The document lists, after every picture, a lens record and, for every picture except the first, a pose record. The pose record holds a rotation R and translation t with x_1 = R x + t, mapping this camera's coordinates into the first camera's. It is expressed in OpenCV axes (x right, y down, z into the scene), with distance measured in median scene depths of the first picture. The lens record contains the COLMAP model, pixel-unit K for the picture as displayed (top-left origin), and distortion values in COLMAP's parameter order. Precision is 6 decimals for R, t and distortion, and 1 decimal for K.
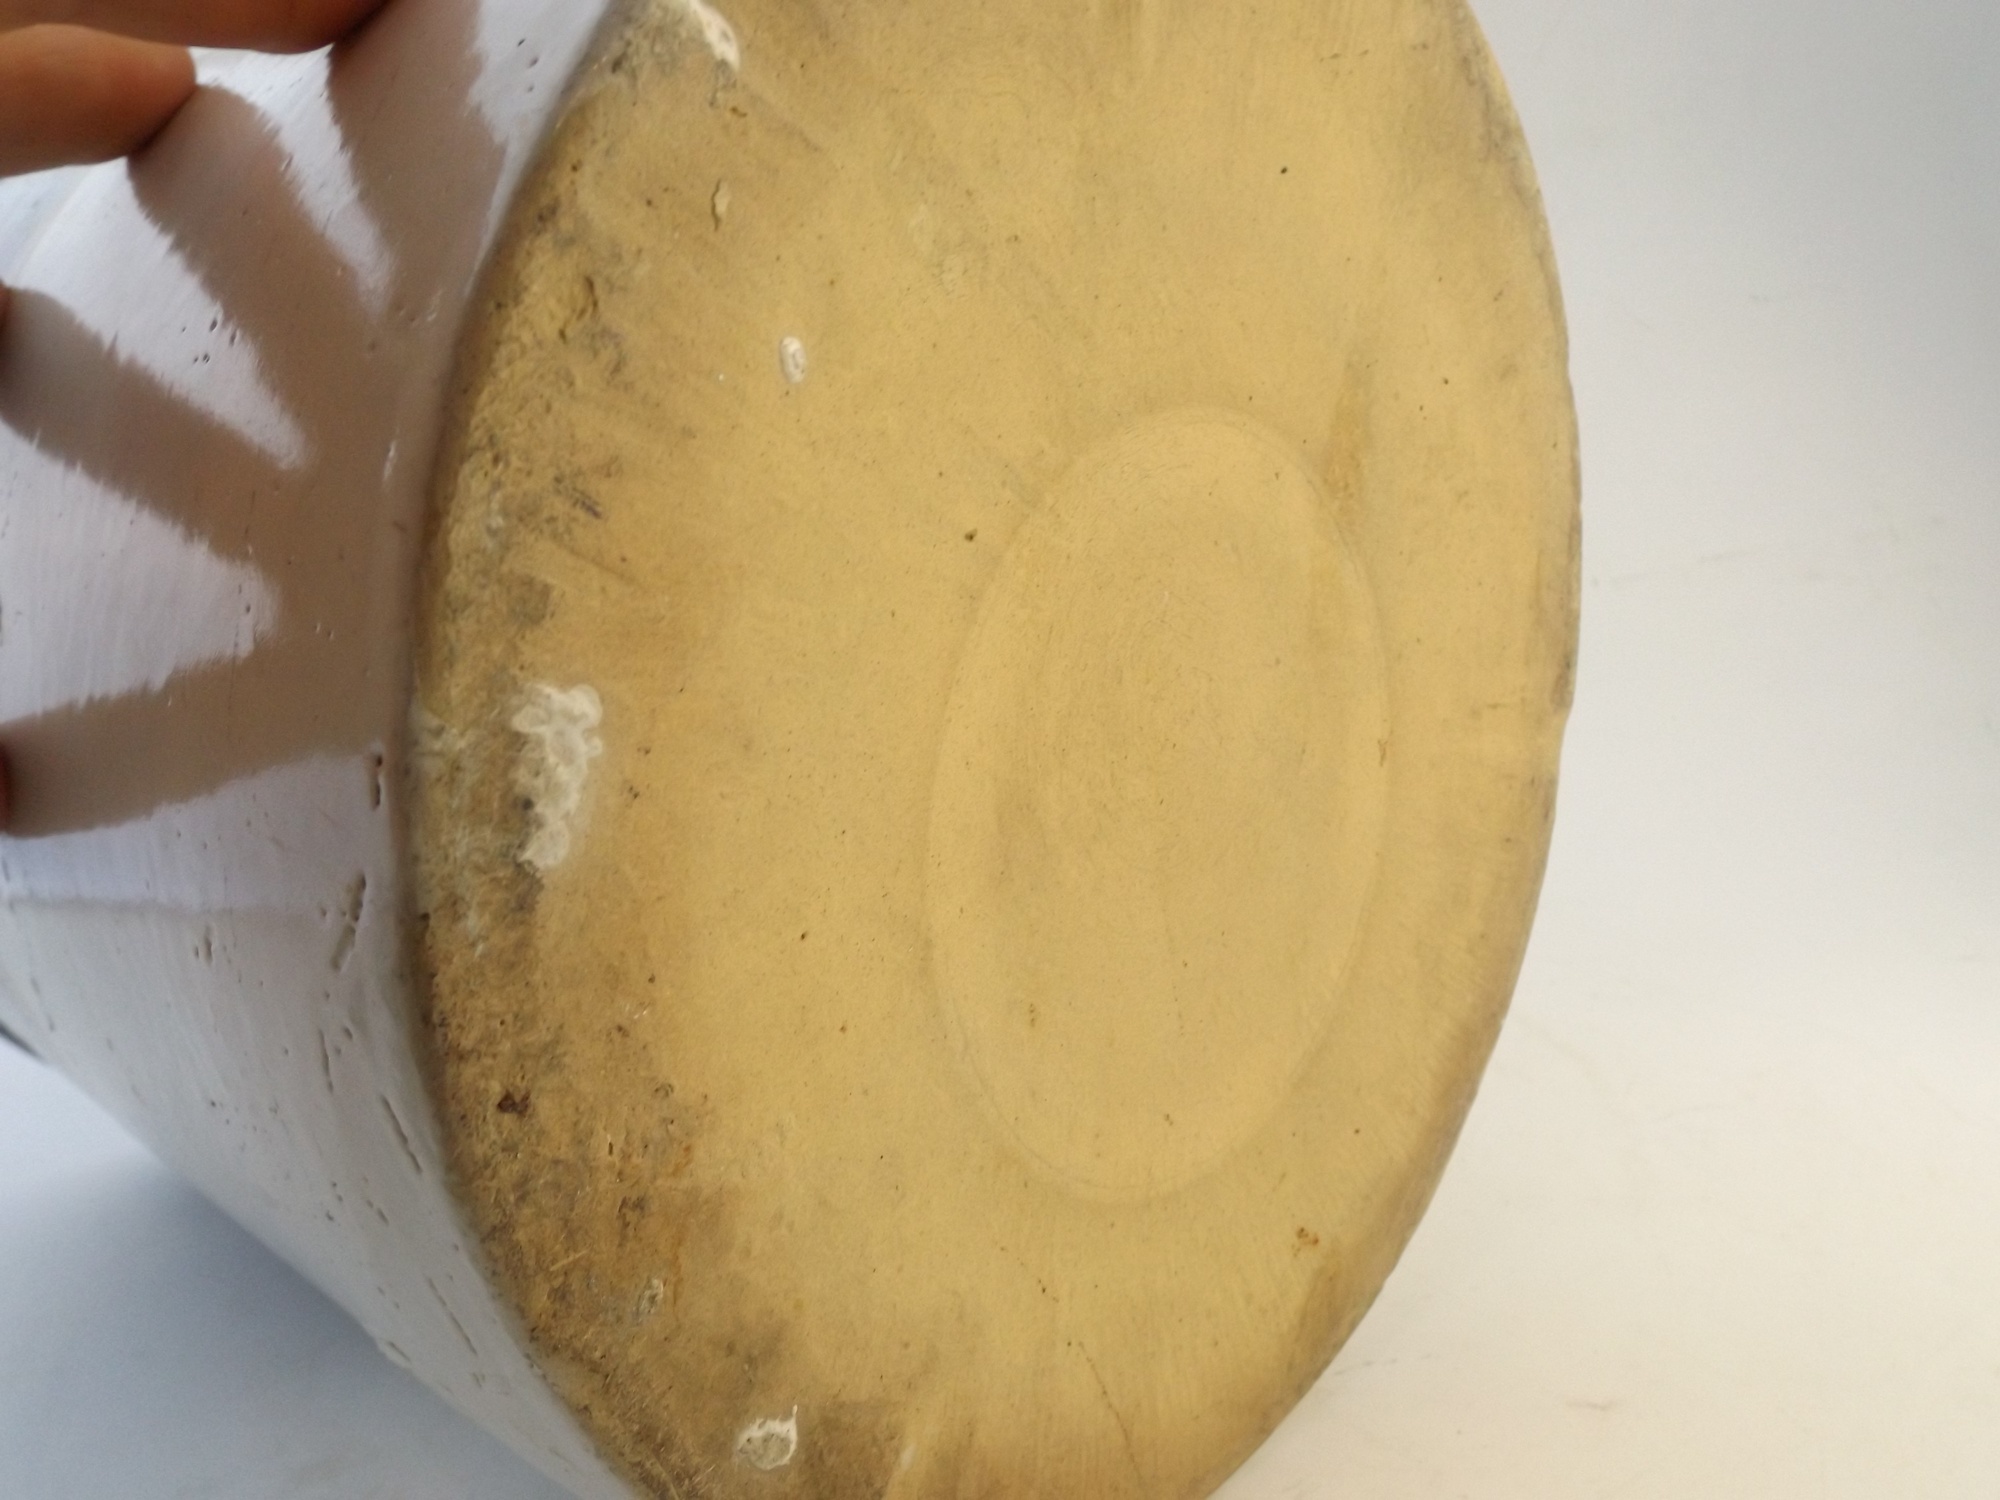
lens RADIAL K [[1423.7, 0, 1003.4], [0, 1423.7, 749.2], [0, 0, 1]] dist [0.012633, -0.006224]
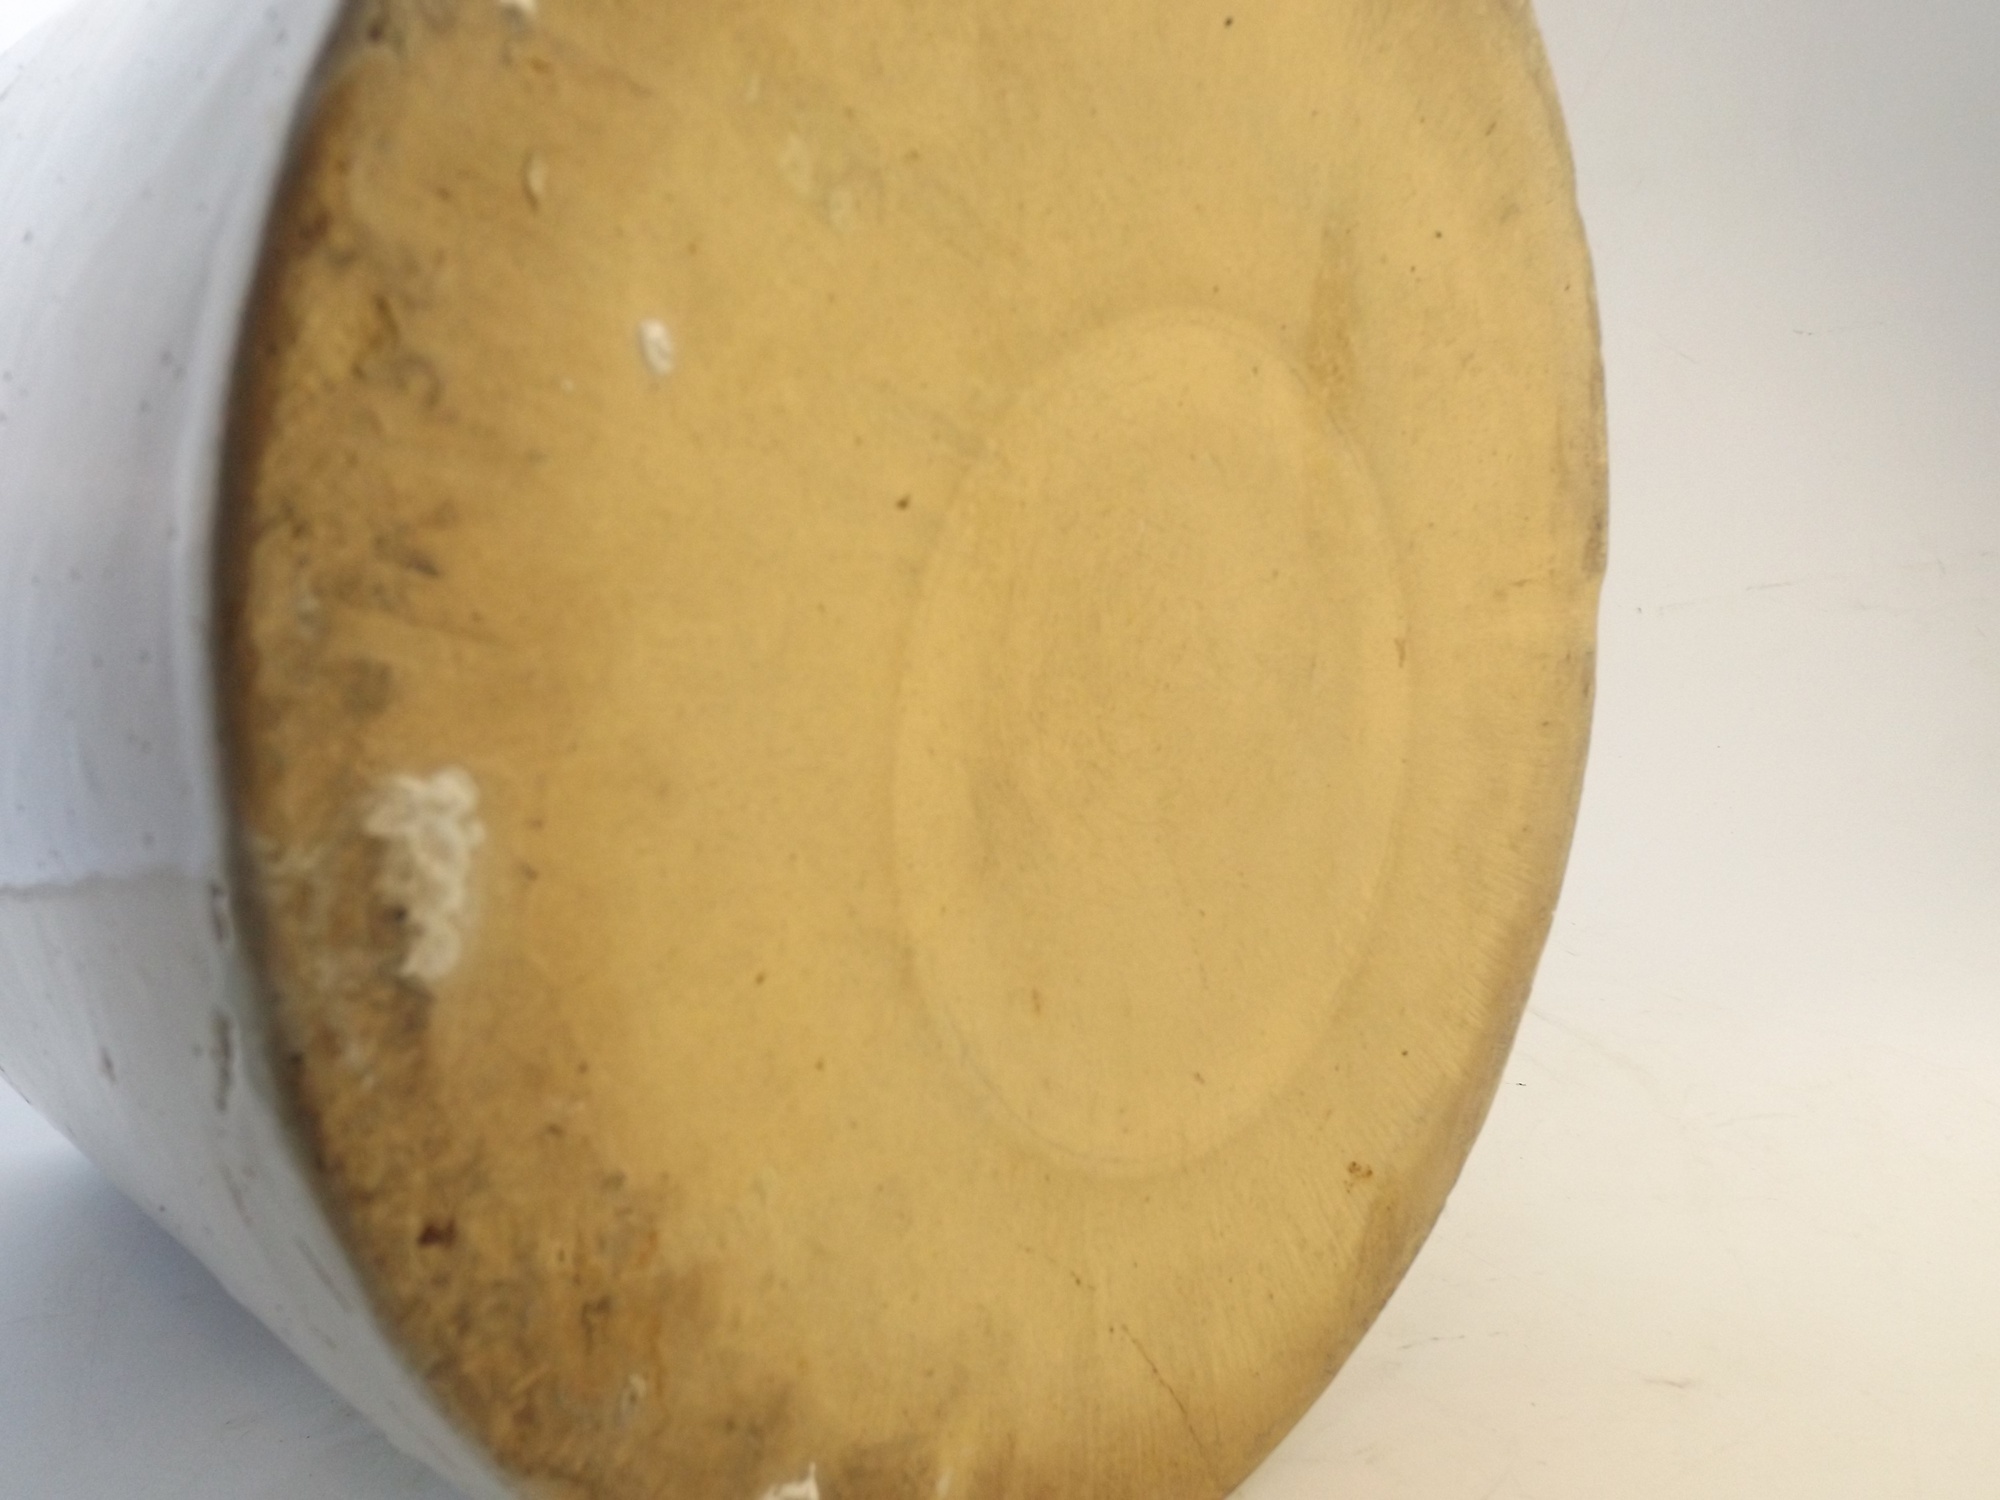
lens RADIAL K [[1423.7, 0, 996.5], [0, 1423.7, 751.4], [0, 0, 1]] dist [0.012633, -0.006224]
pose [[0.993988, -0.101762, -0.040398, 0.054299], [0.105156, 0.990058, 0.093417, -0.072053], [0.030490, -0.097103, 0.994807, 0.098544]]
